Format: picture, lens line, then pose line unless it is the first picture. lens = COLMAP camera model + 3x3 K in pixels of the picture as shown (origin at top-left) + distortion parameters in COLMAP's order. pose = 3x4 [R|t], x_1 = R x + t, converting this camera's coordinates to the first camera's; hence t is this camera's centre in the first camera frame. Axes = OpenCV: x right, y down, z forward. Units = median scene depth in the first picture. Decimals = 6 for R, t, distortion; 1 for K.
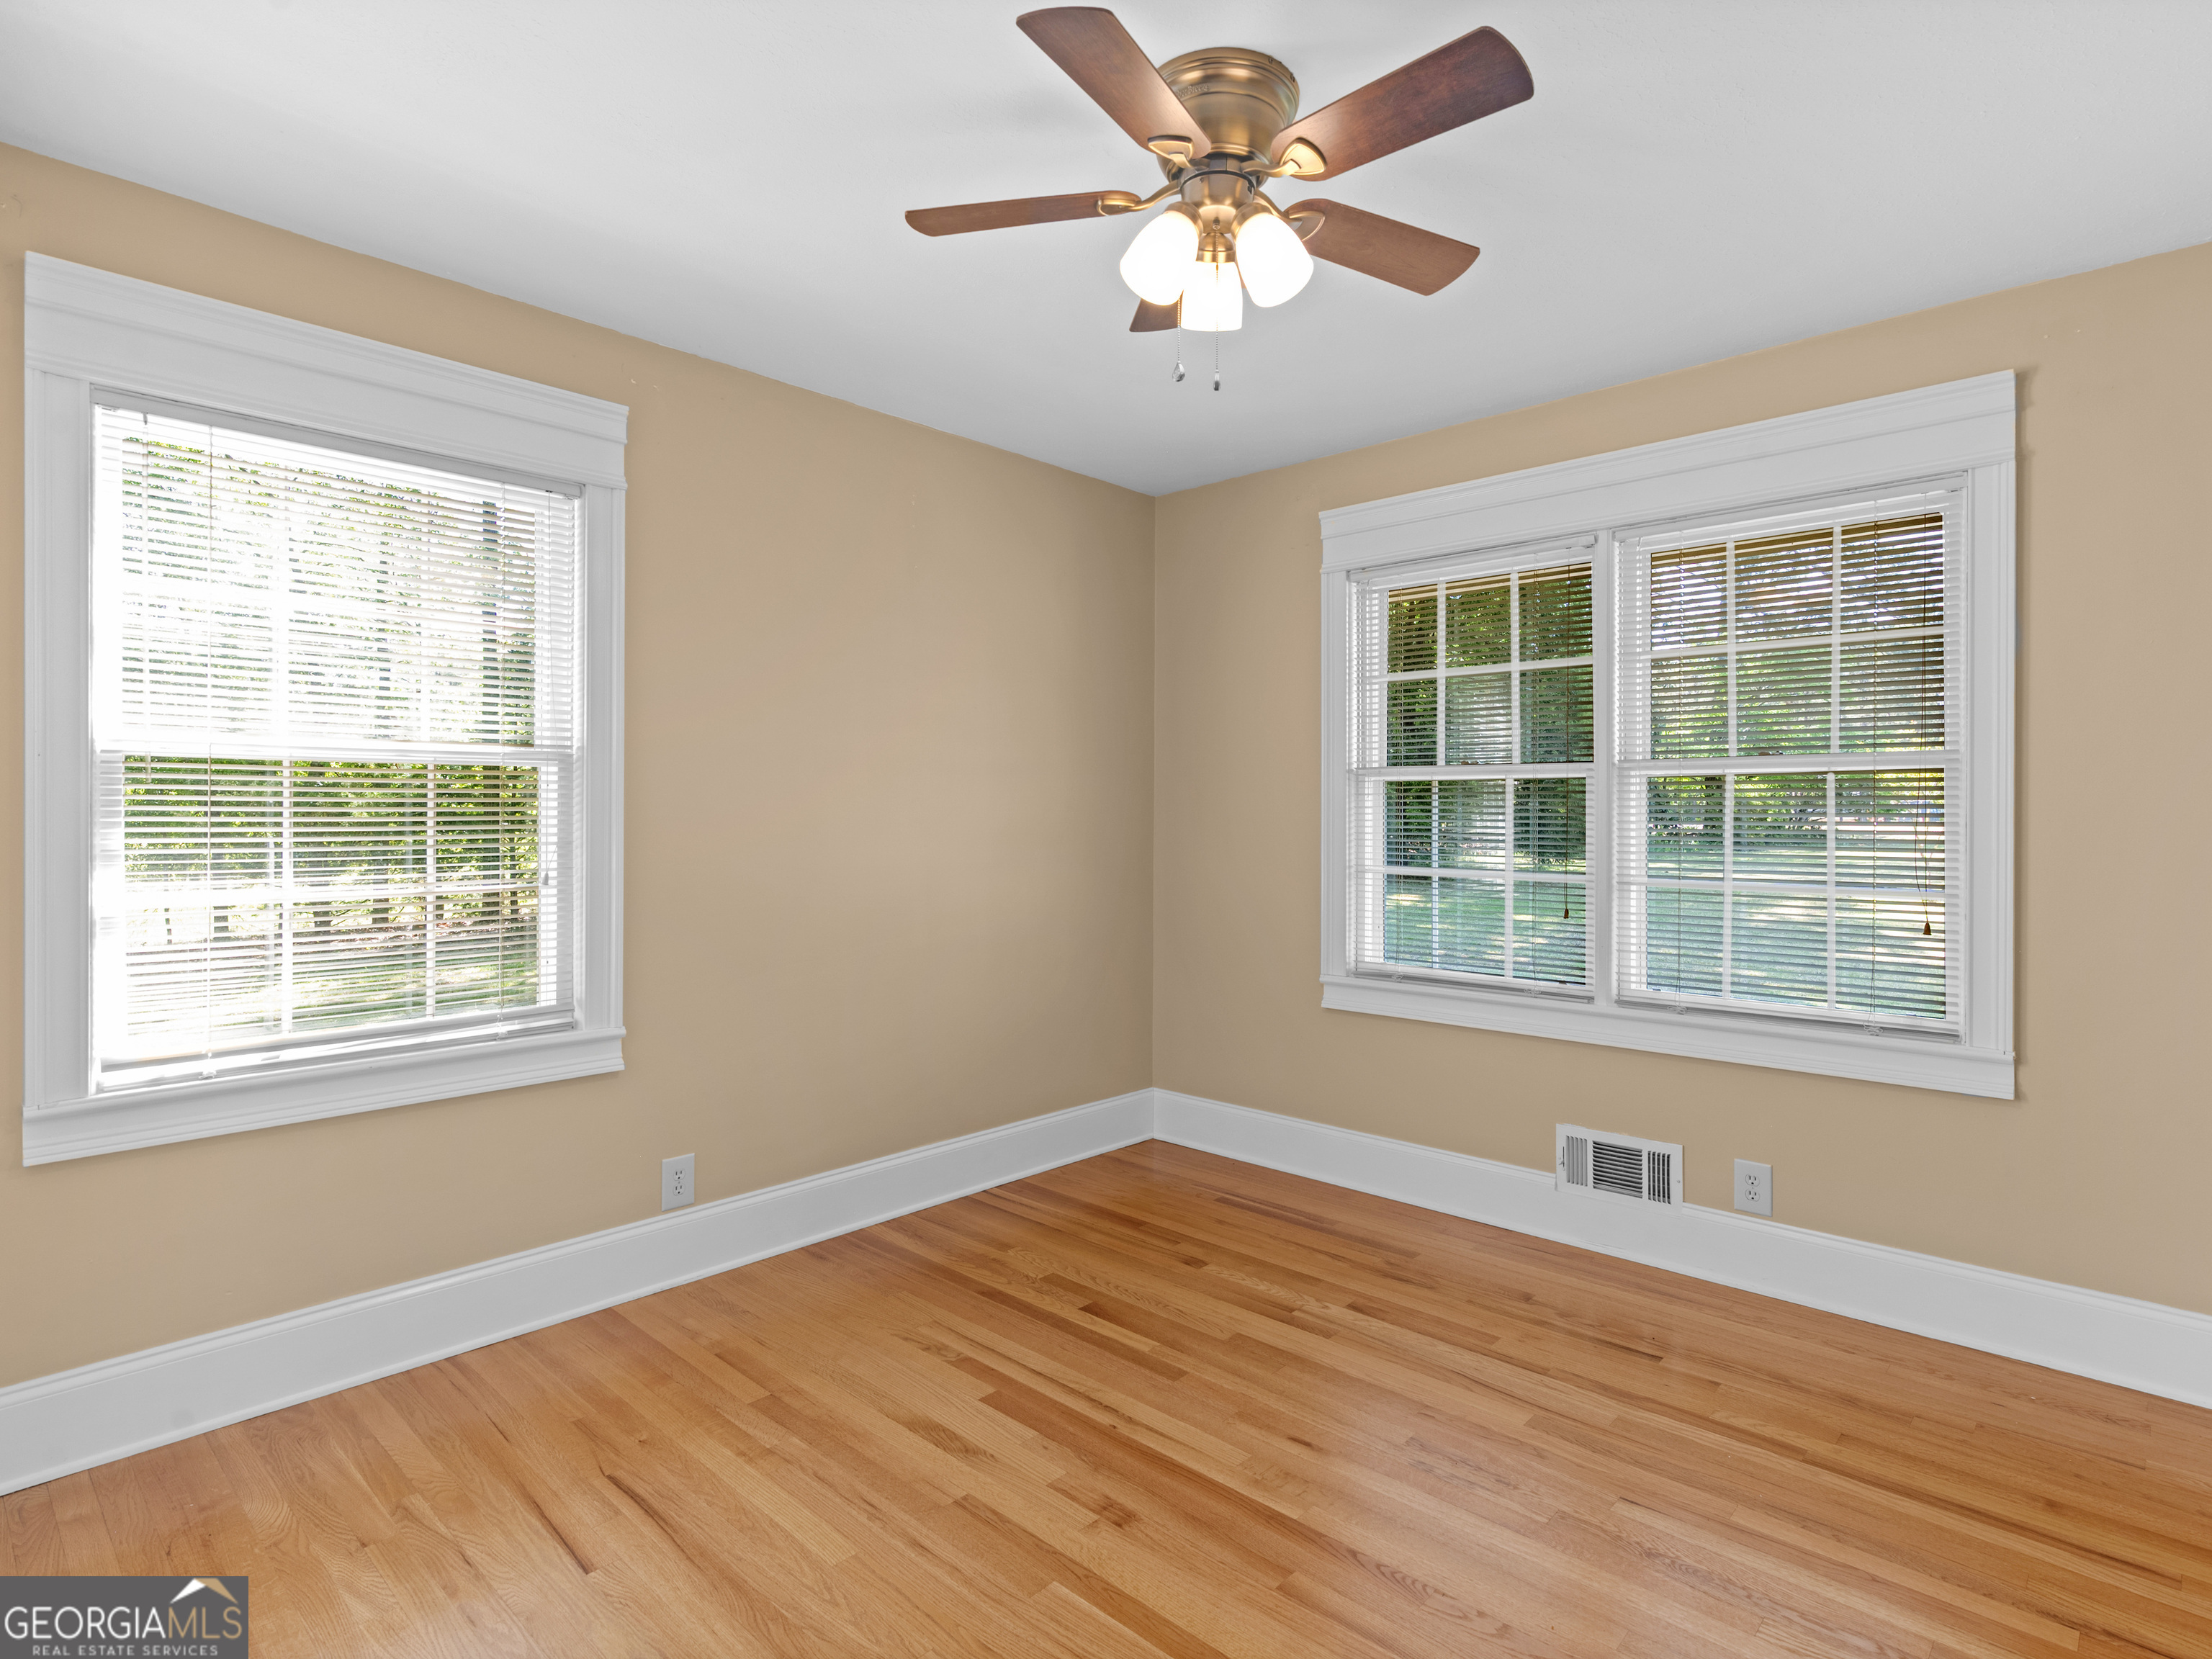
lens RADIAL K [[1167.4, 0, 1107.6], [0, 1167.4, 820.7], [0, 0, 1]] dist [0.004135, -0.001134]
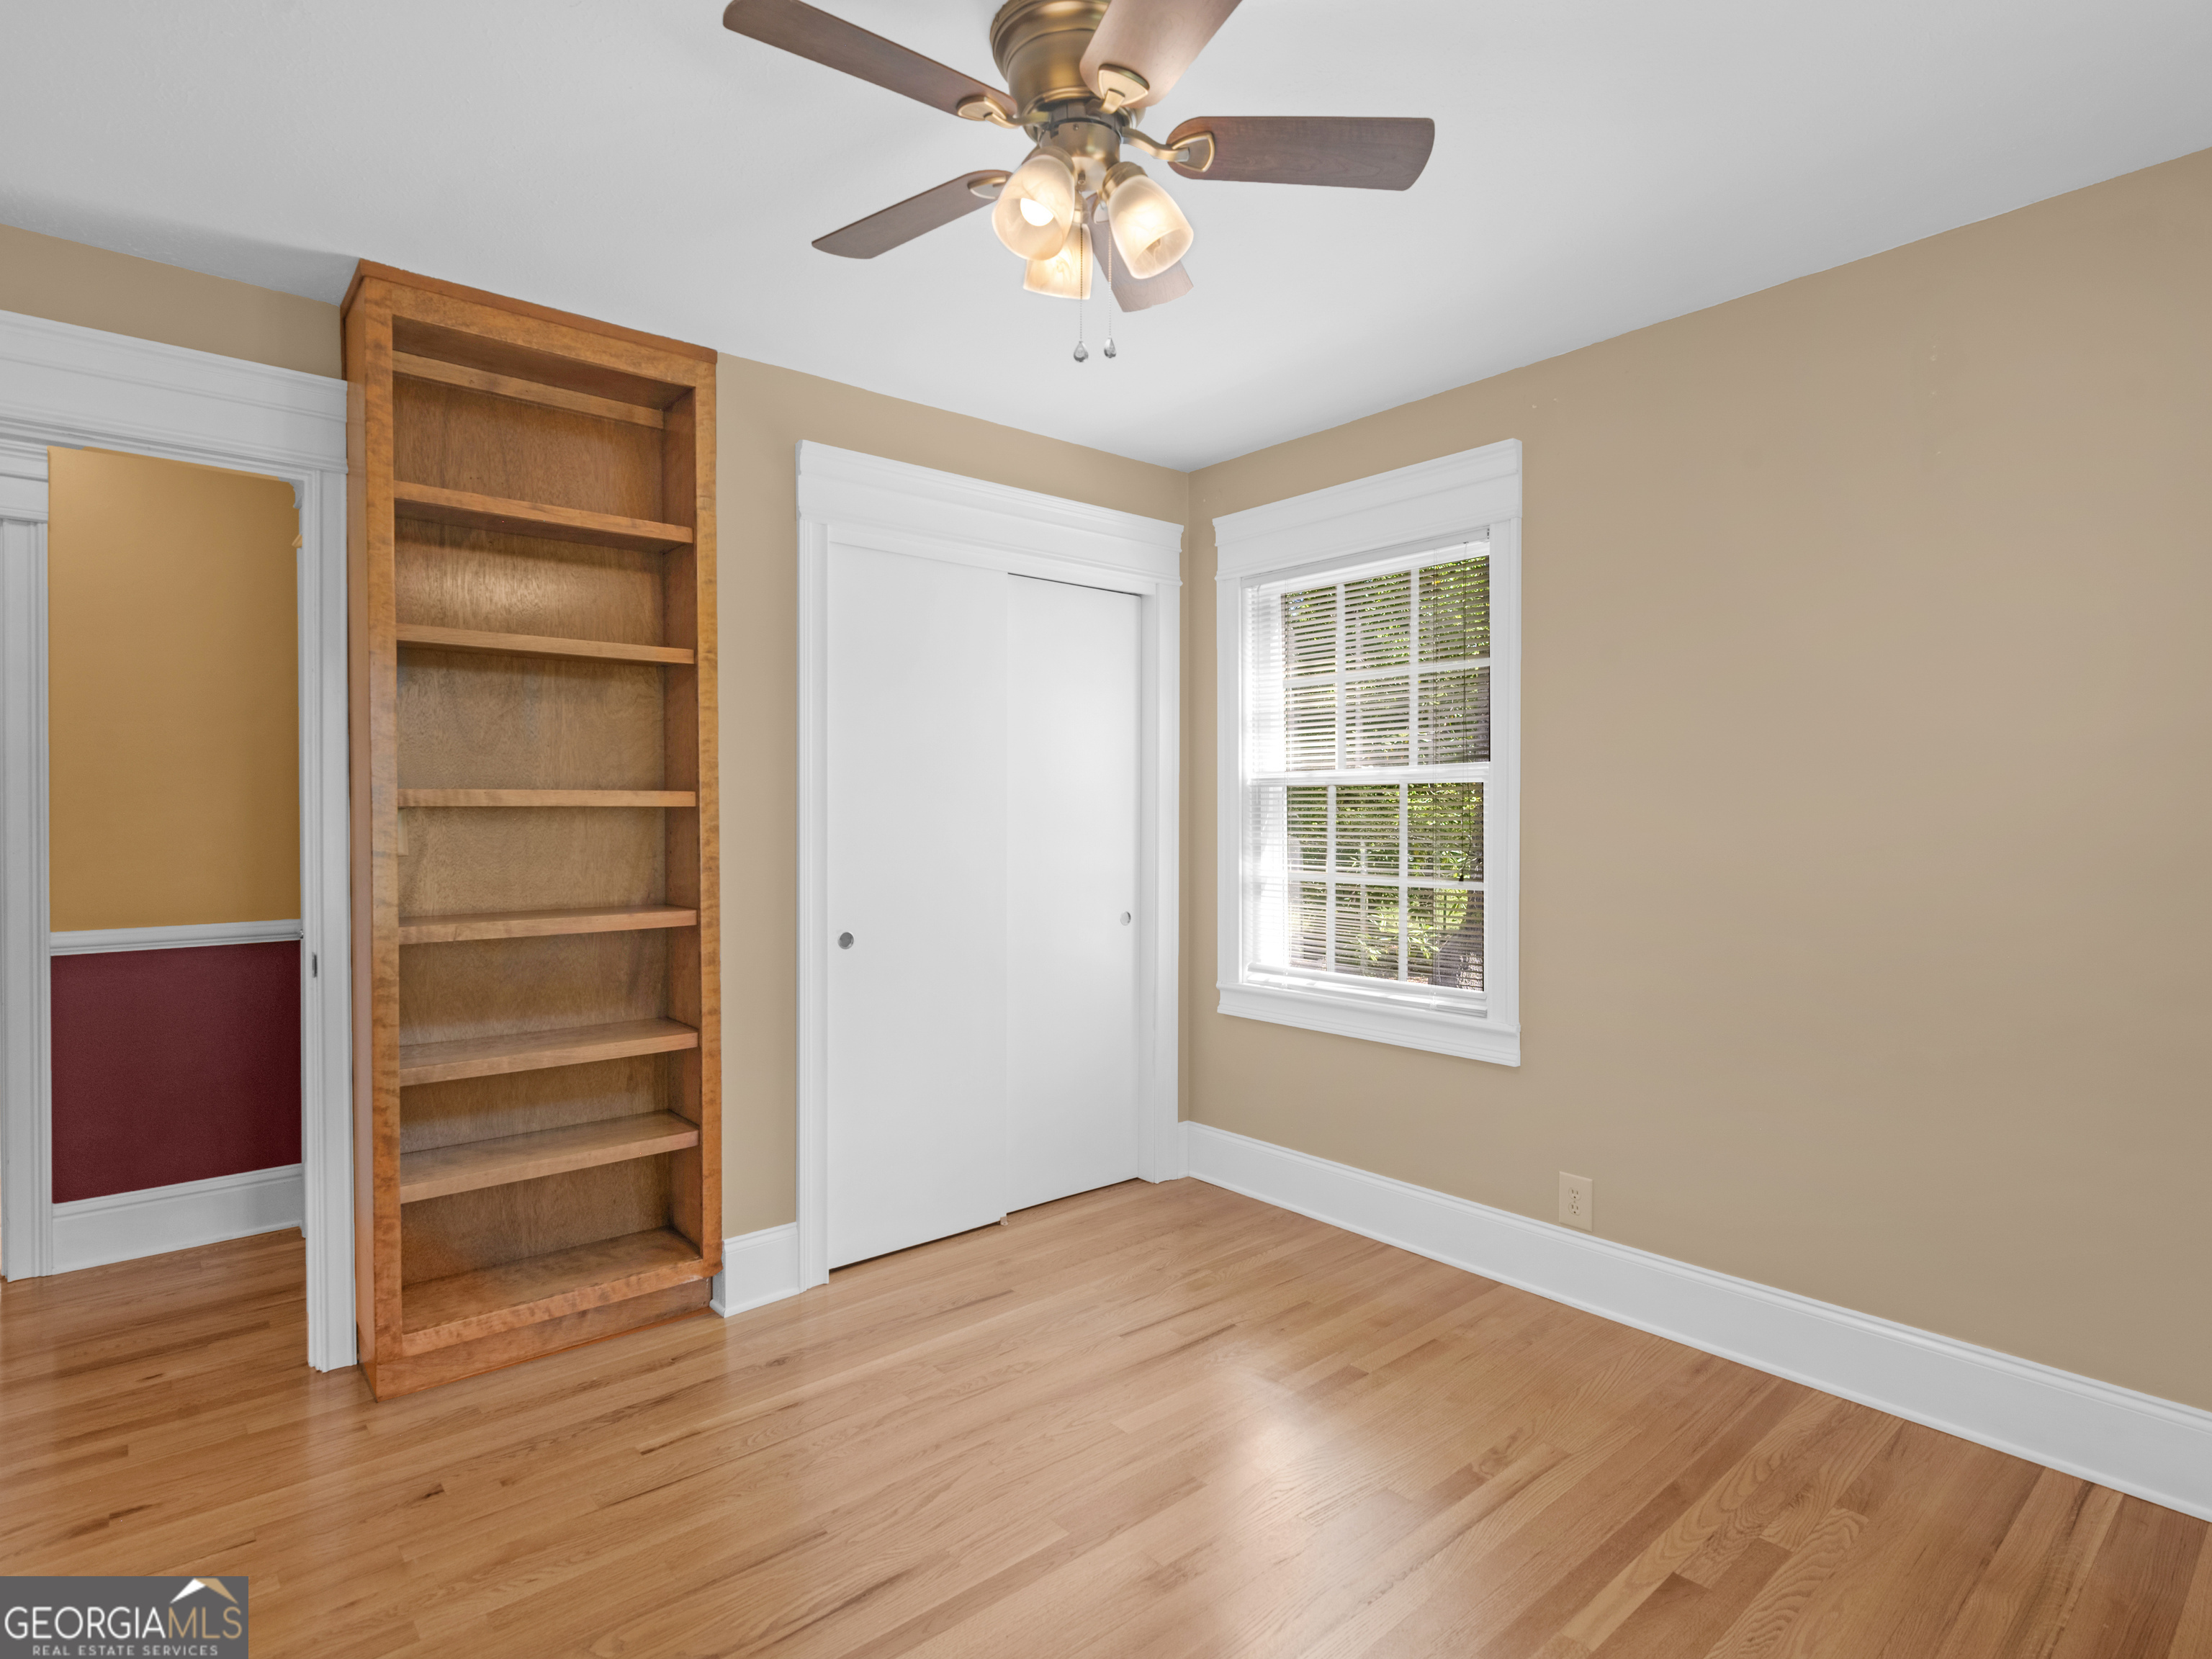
lens RADIAL K [[1167.4, 0, 1113.2], [0, 1167.4, 825.7], [0, 0, 1]] dist [0.004135, -0.001134]
pose [[-0.115174, 0.009478, -0.993300, 0.685787], [-0.006654, 0.999925, 0.010313, -0.013391], [0.993323, 0.007797, -0.115102, 0.771754]]
